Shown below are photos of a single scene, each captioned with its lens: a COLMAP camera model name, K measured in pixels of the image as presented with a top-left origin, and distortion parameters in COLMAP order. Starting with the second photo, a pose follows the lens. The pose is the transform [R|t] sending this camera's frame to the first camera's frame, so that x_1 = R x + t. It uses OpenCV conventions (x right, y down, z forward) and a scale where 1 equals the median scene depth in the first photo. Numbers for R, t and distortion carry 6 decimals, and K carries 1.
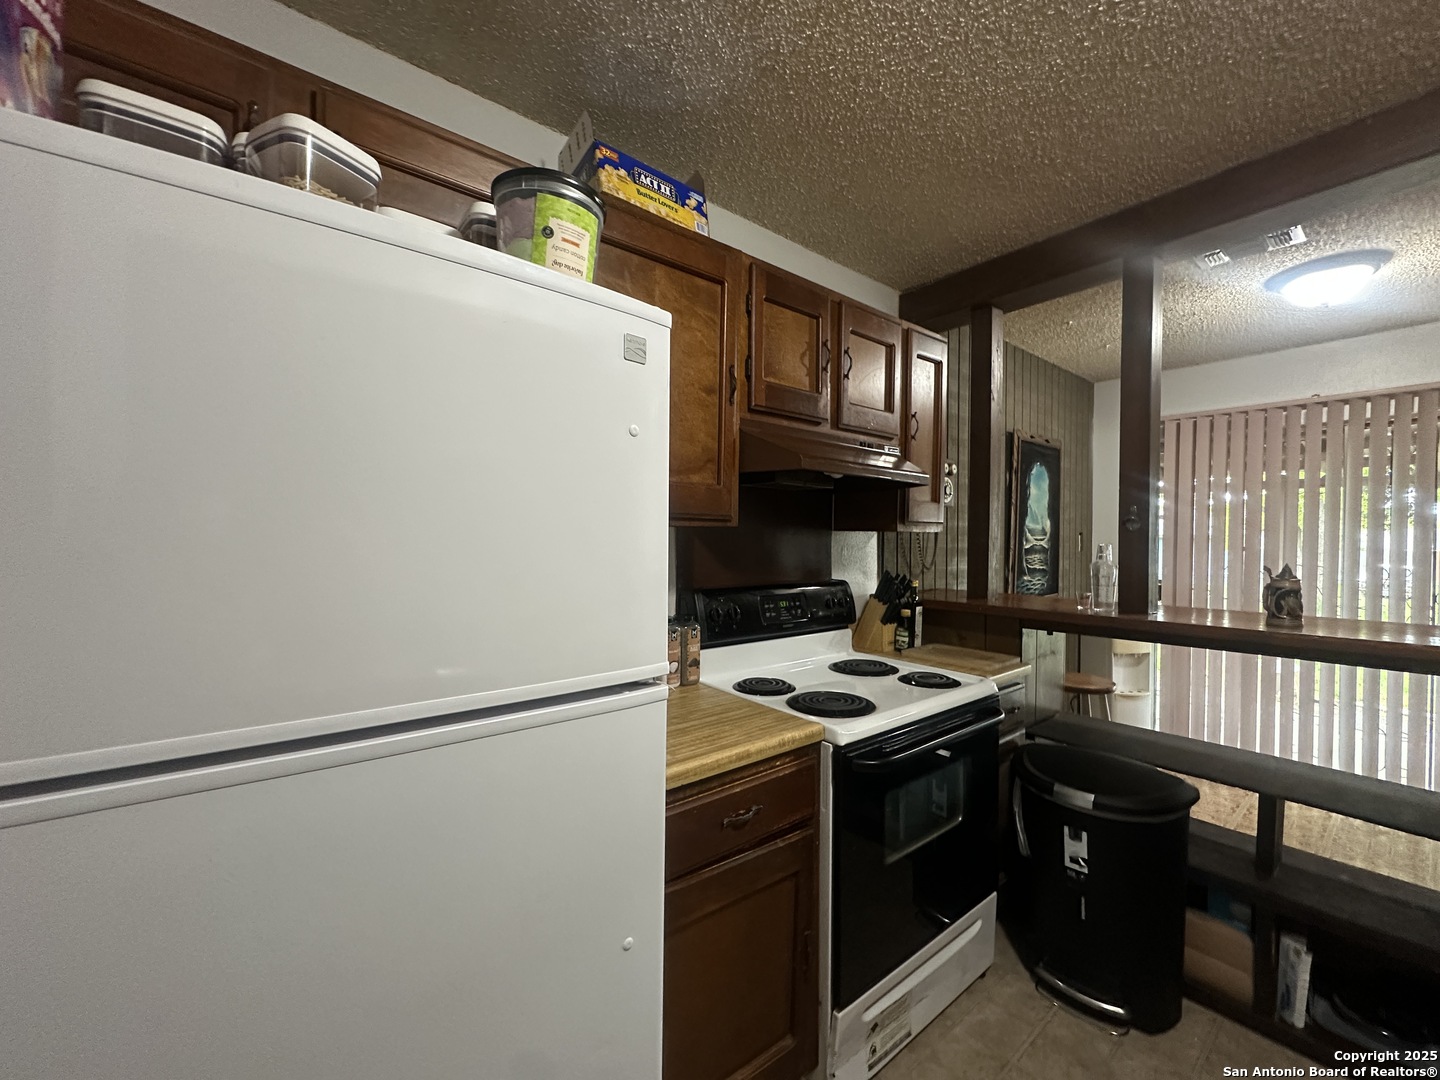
lens RADIAL K [[574.5, 0, 719.7], [0, 574.5, 540.0], [0, 0, 1]] dist [-0.001363, -0.000106]
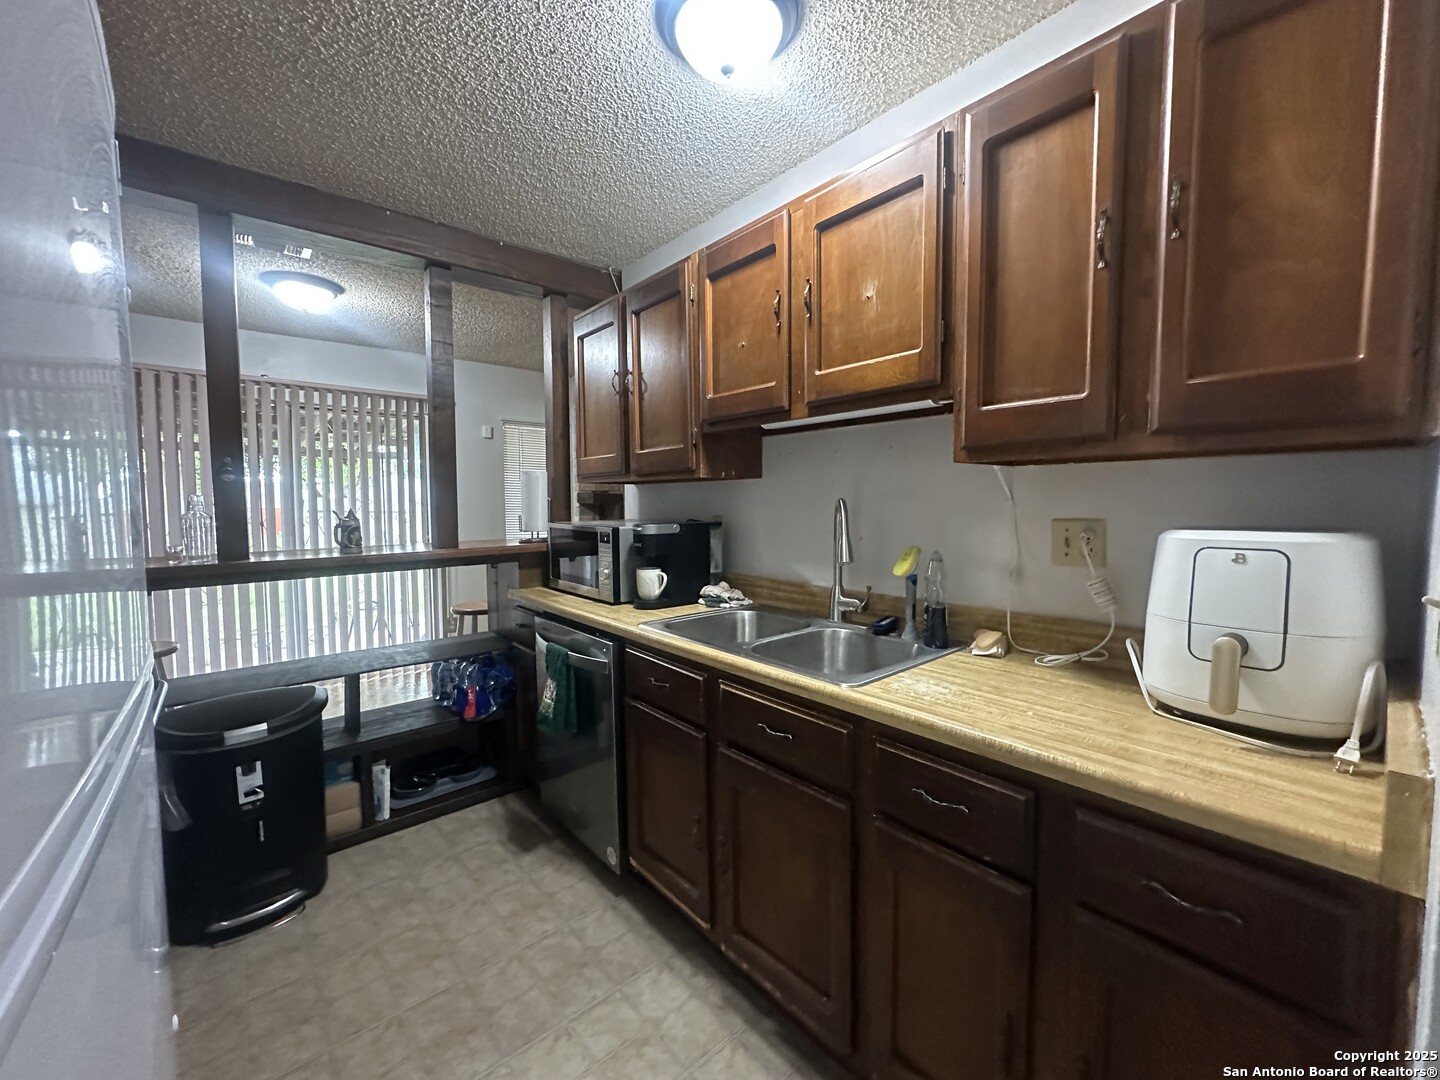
lens RADIAL K [[574.5, 0, 721.0], [0, 574.5, 538.2], [0, 0, 1]] dist [-0.001363, -0.000106]
pose [[-0.036508, -0.069848, 0.996889, -0.421470], [0.008058, 0.997501, 0.070186, 0.023972], [-0.999301, 0.010595, -0.035854, 0.165265]]
